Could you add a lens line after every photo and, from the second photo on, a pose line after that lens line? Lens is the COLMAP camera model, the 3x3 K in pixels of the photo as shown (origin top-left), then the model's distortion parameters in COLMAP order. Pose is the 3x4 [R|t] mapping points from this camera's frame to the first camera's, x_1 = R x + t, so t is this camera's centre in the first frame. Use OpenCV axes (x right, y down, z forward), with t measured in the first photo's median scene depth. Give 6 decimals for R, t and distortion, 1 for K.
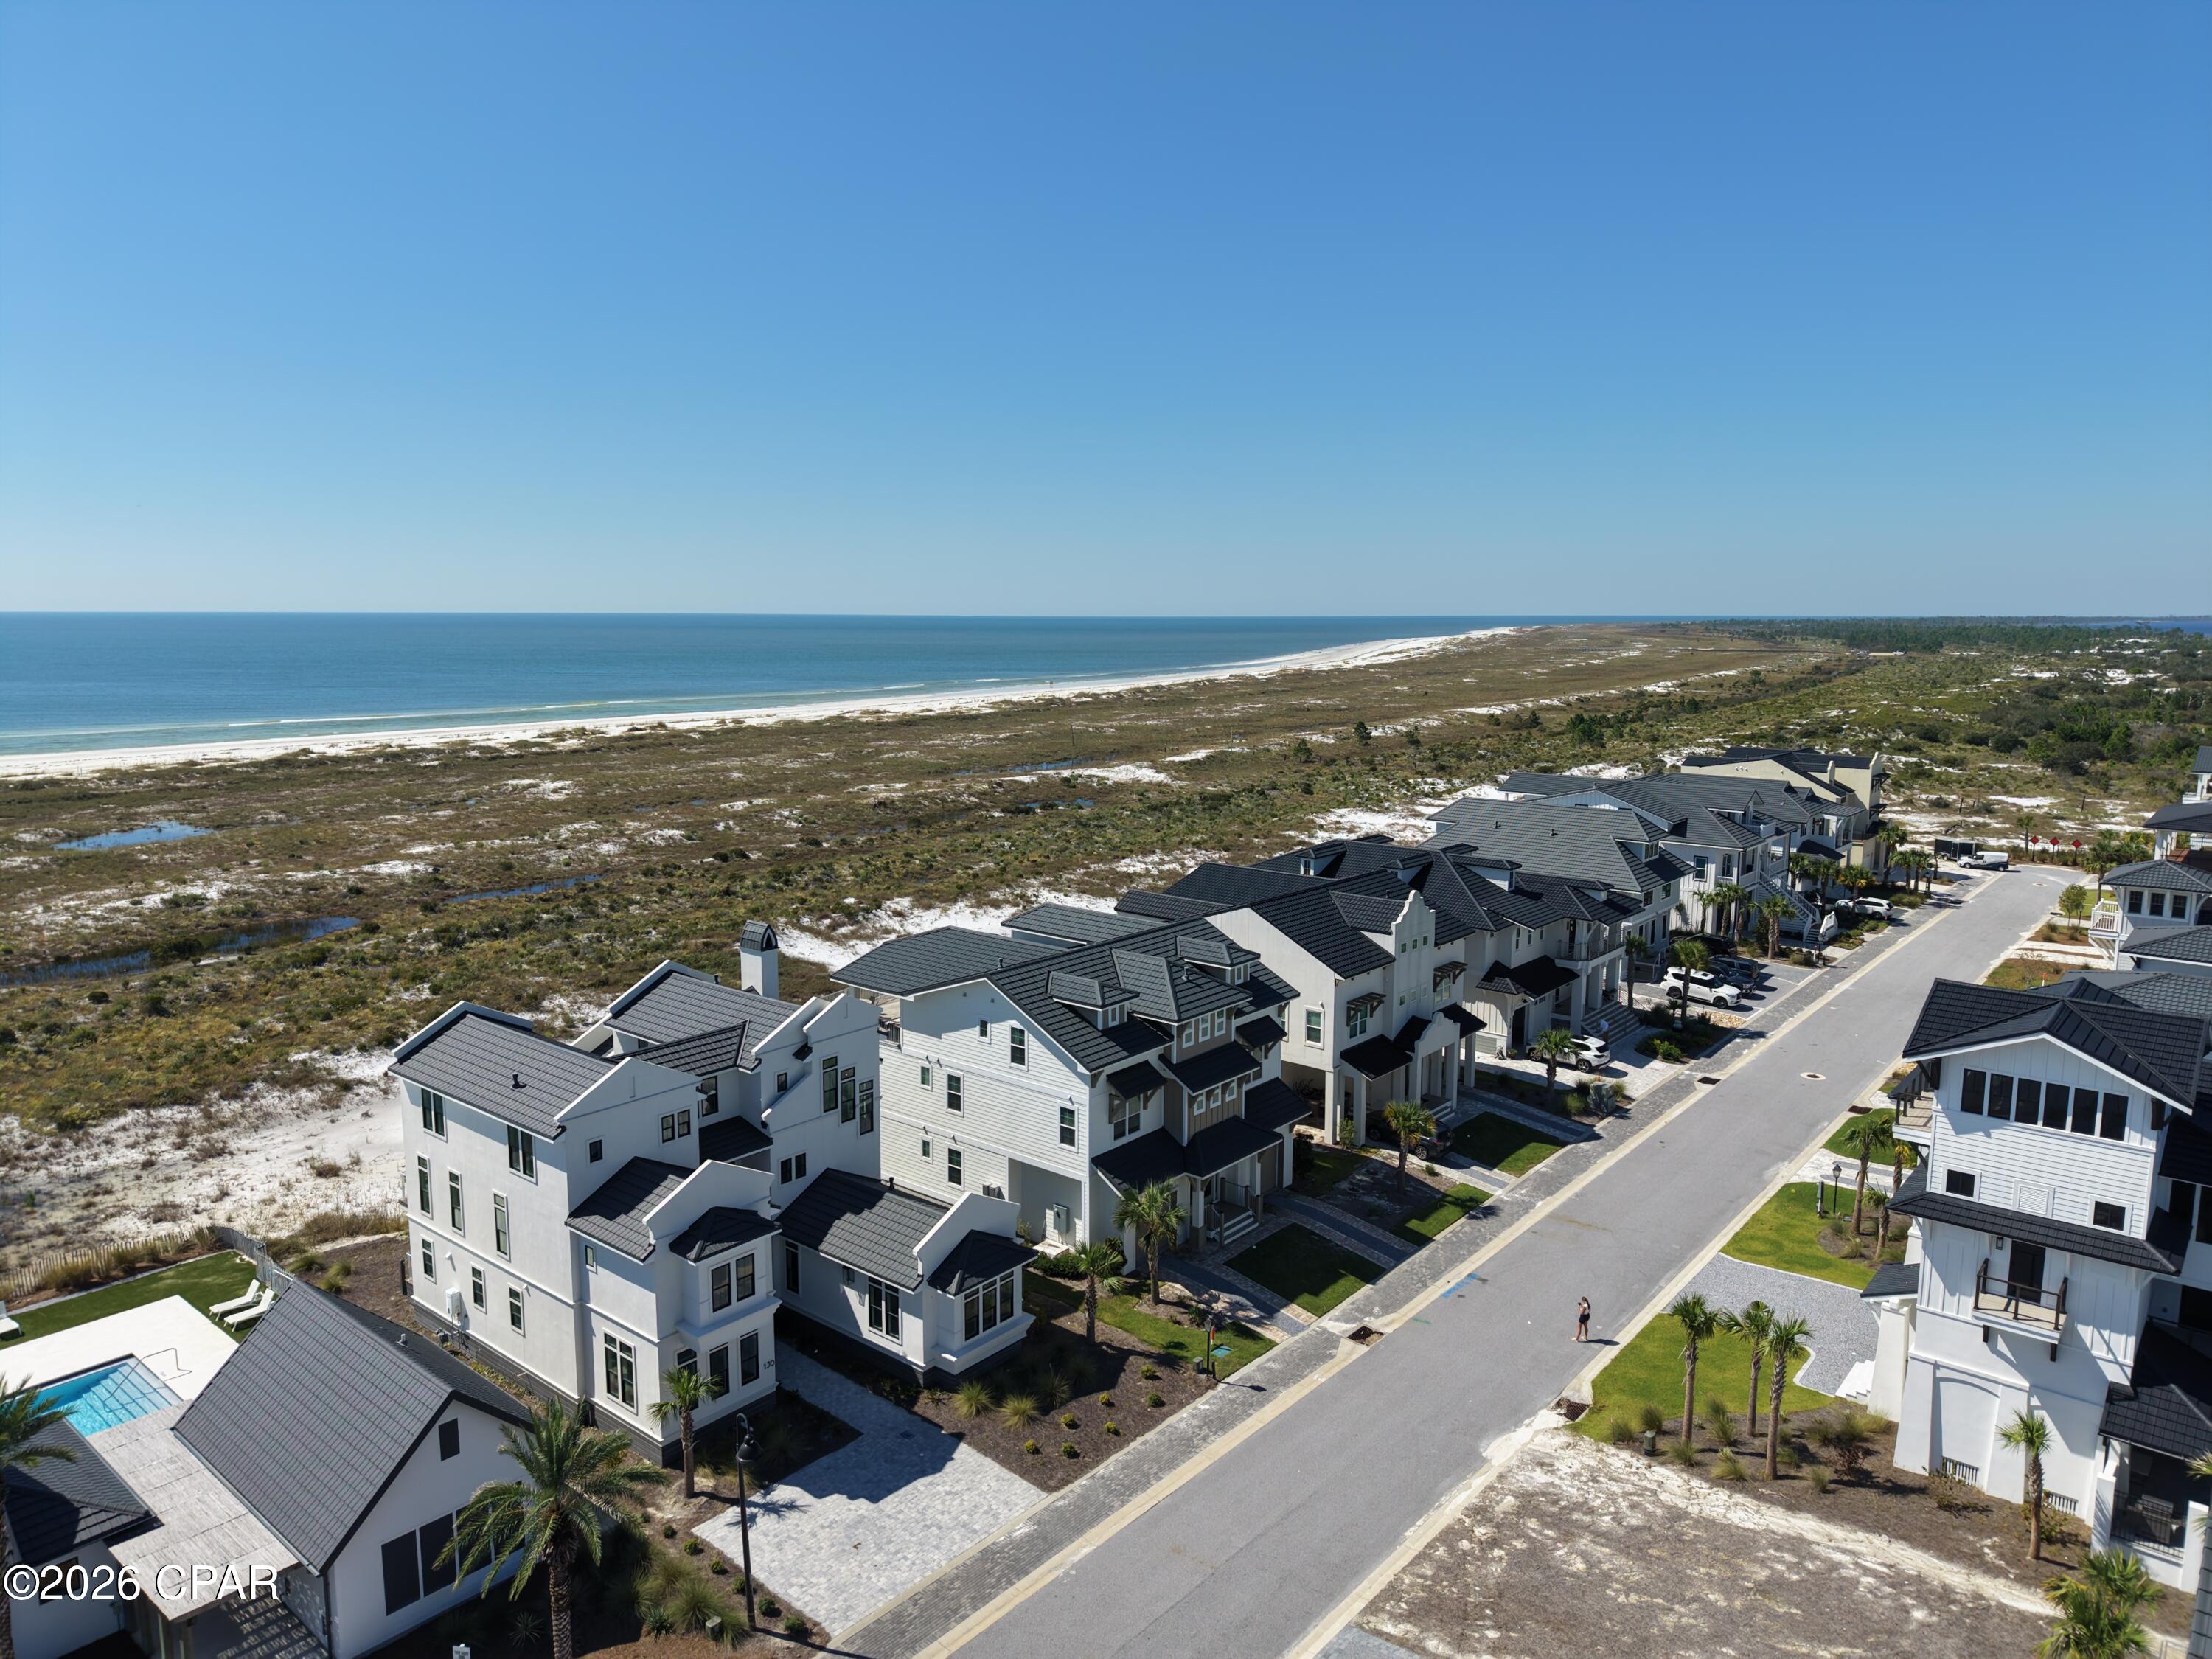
lens RADIAL K [[1467.8, 0, 1099.3], [0, 1467.8, 819.1], [0, 0, 1]] dist [0.097528, -0.147636]
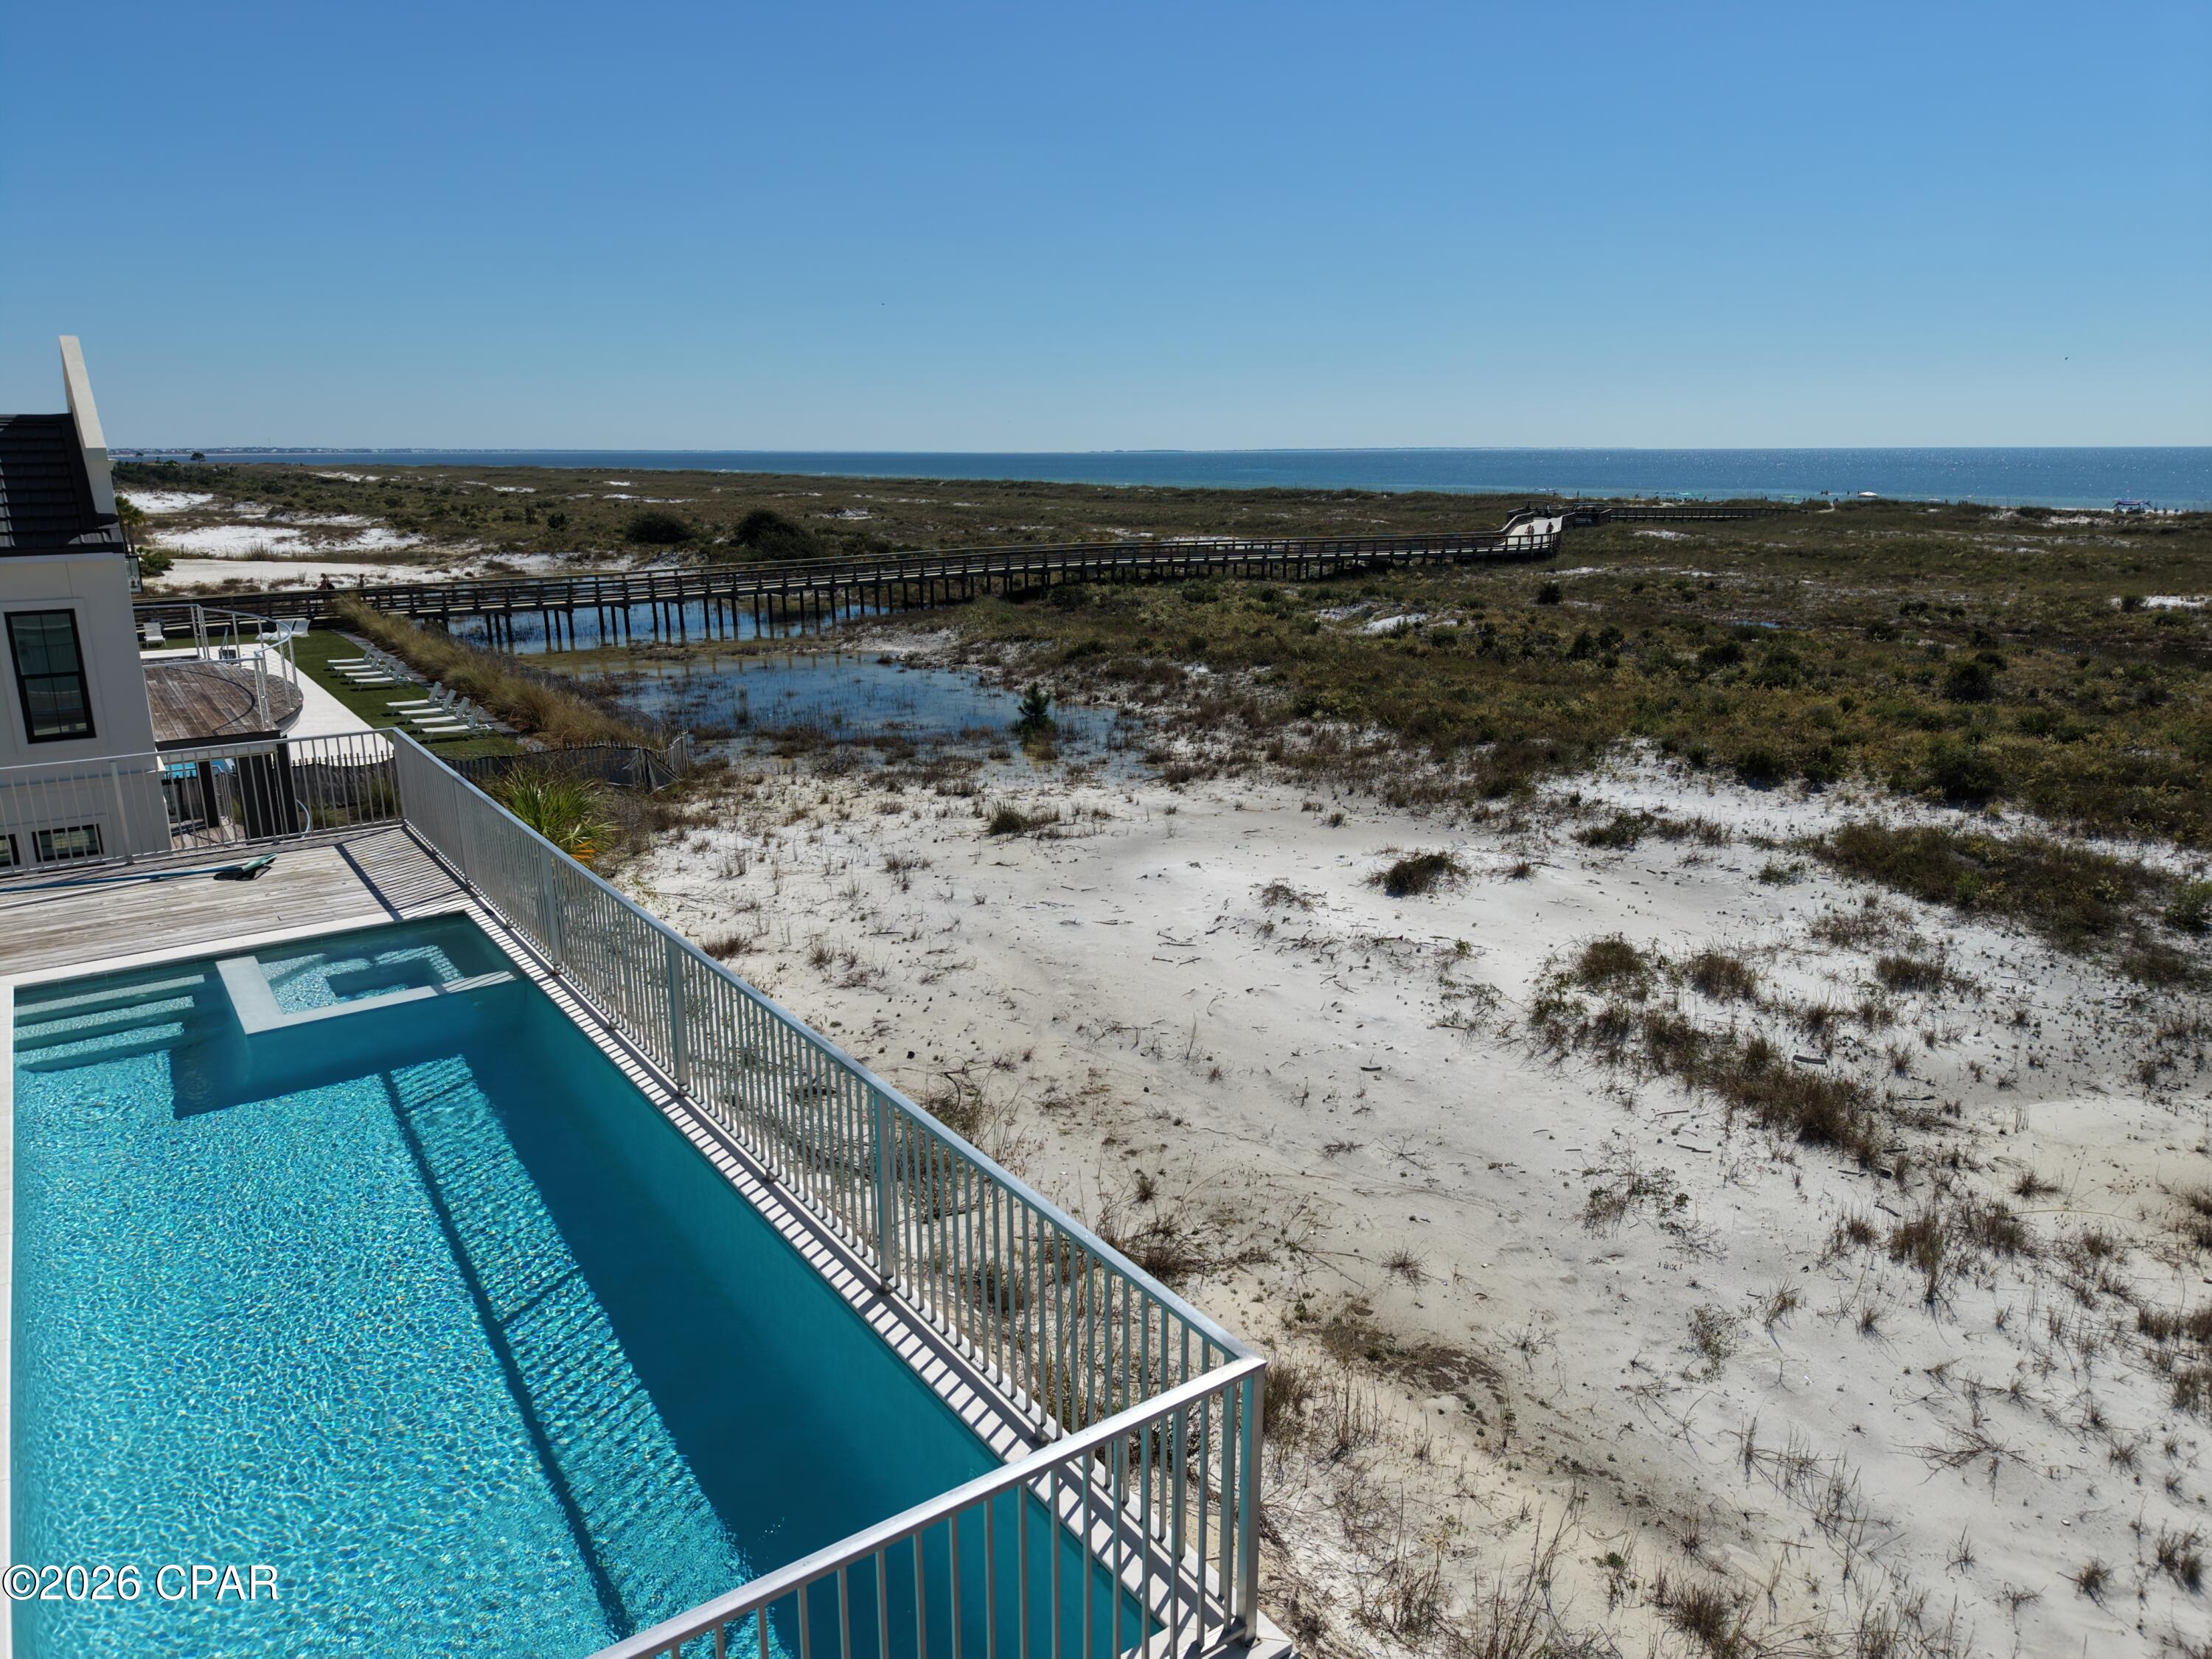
lens RADIAL K [[1466.2, 0, 1106.0], [0, 1466.2, 829.5], [0, 0, 1]] dist [0.039038, -0.048698]
pose [[-0.252787, 0.241729, -0.936838, -0.043570], [-0.132824, 0.950448, 0.281081, 0.072240], [0.958361, 0.195488, -0.208154, 0.881539]]
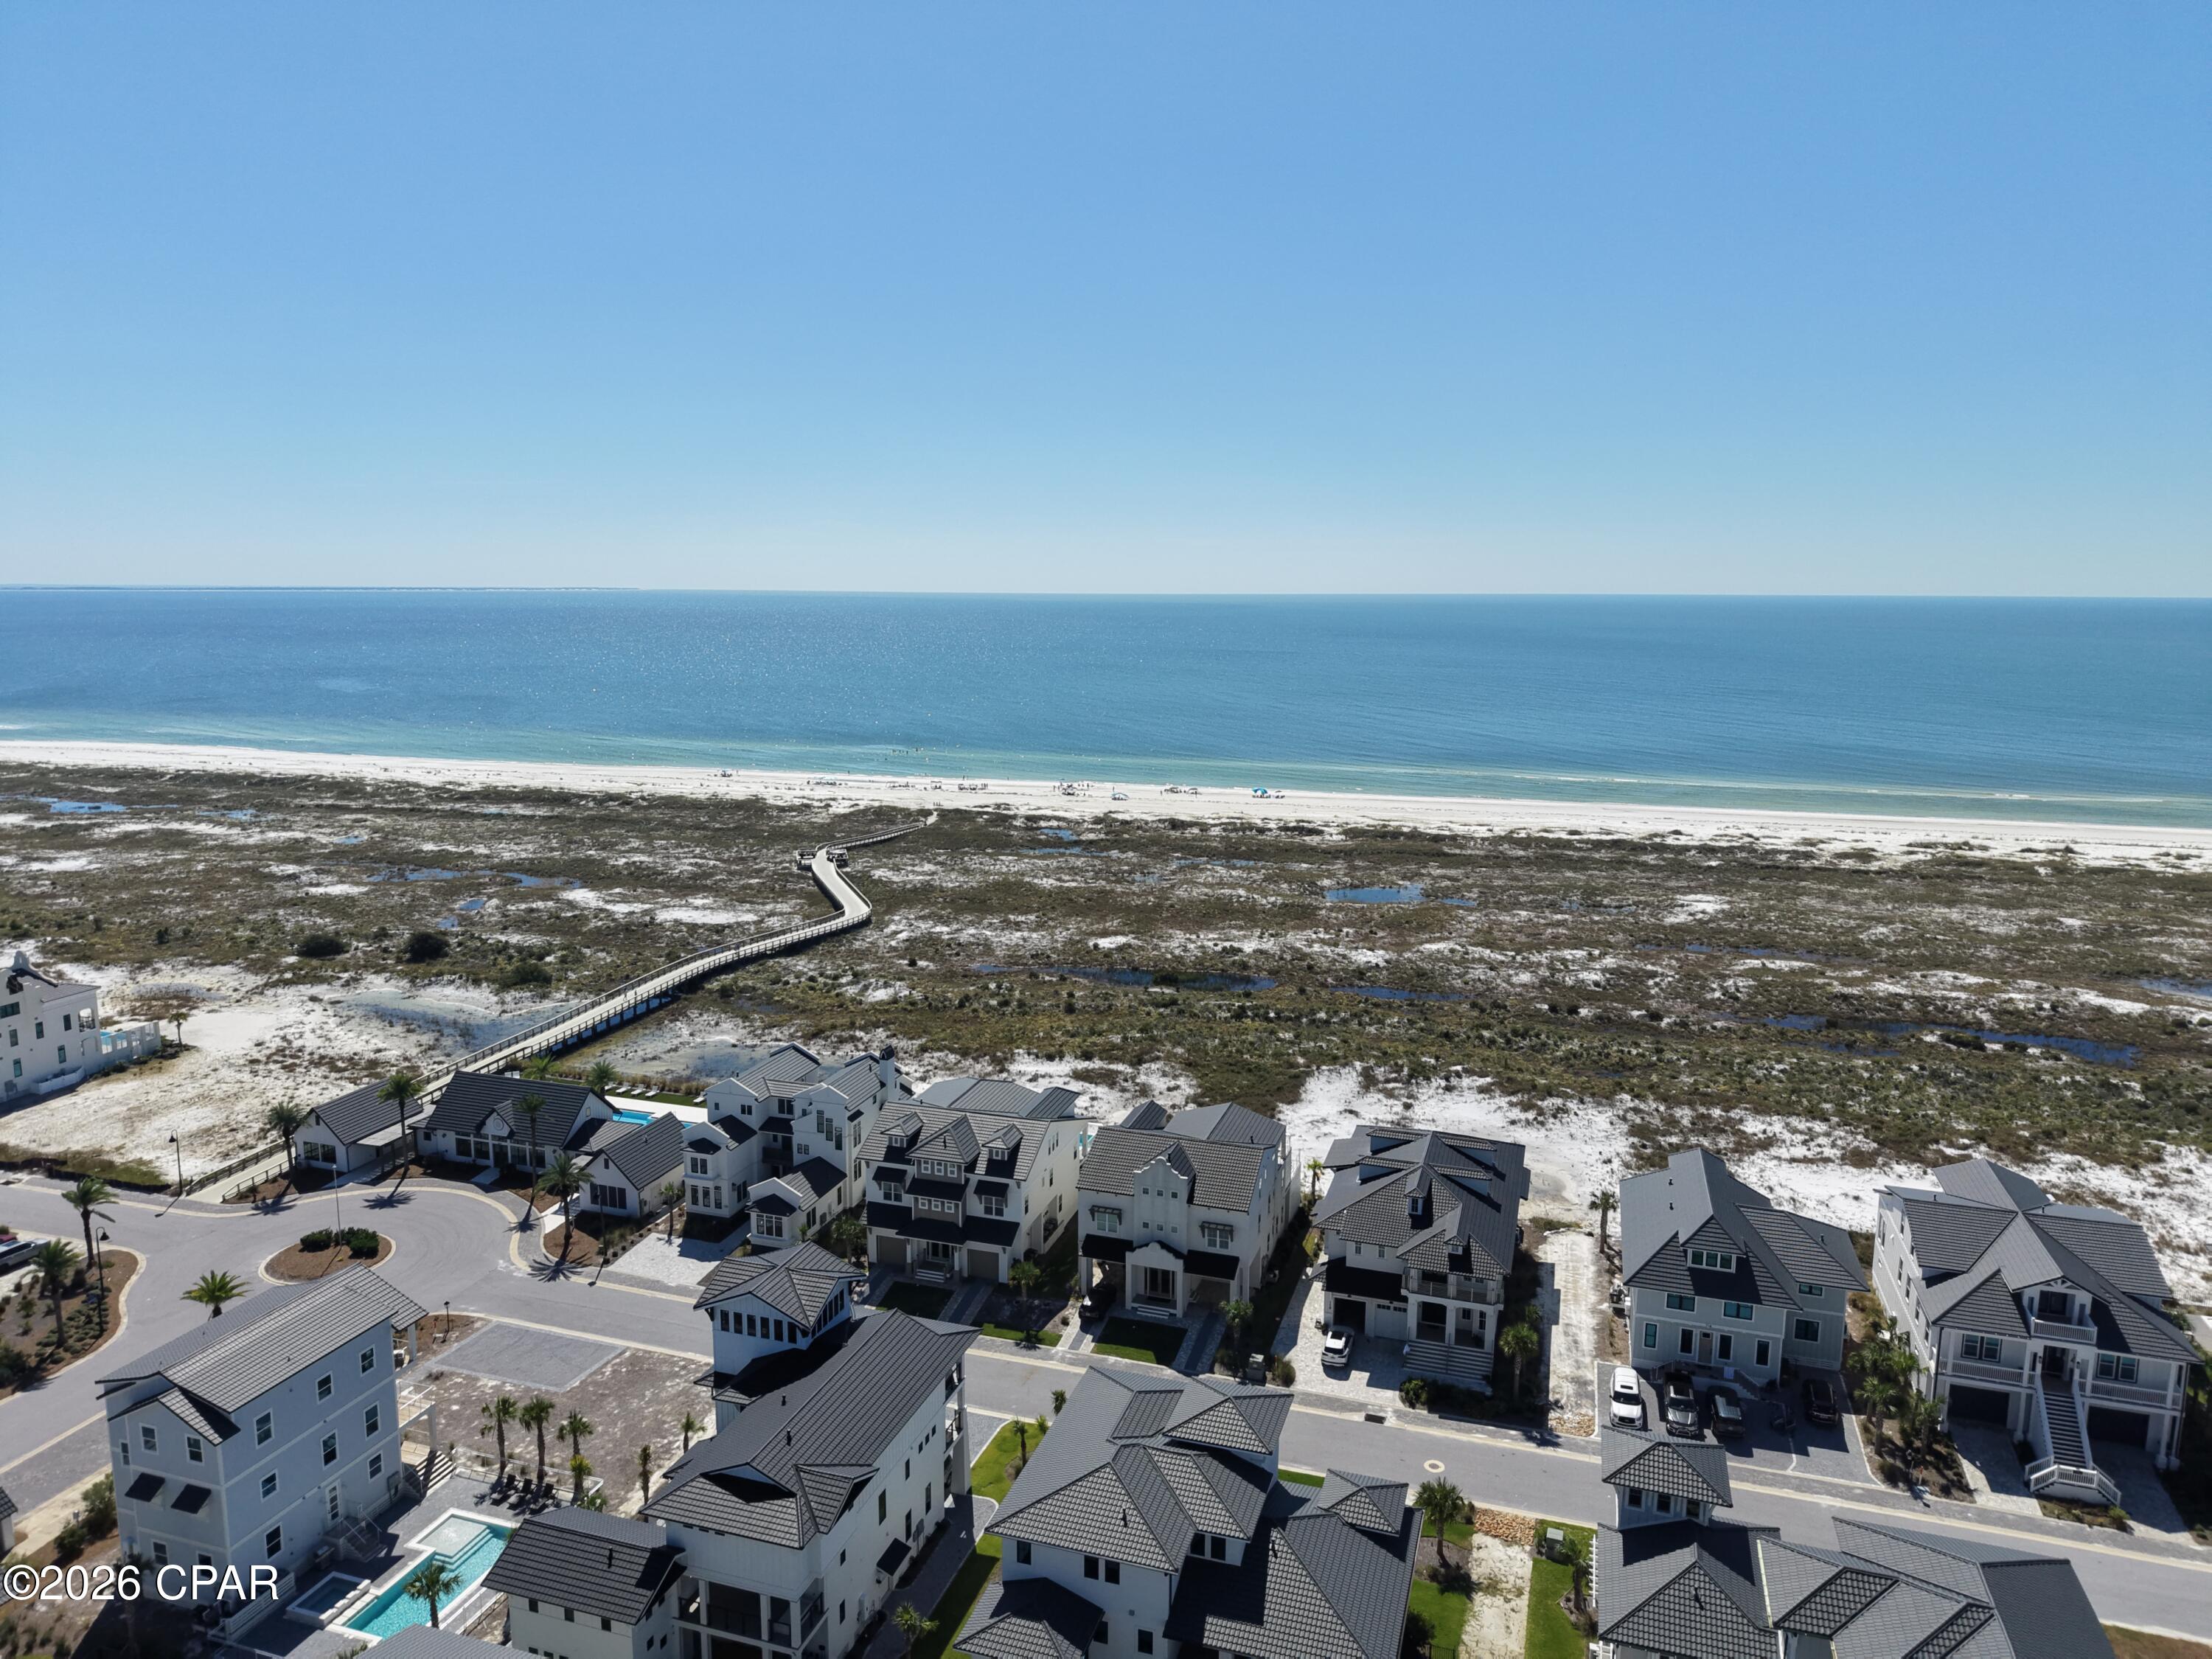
lens RADIAL K [[1445.0, 0, 1097.3], [0, 1445.0, 819.9], [0, 0, 1]] dist [0.049961, -0.047883]
pose [[0.368537, 0.143350, -0.918494, 1.206674], [-0.131152, 0.986174, 0.101289, -0.347101], [0.920315, 0.083134, 0.382243, 0.291094]]
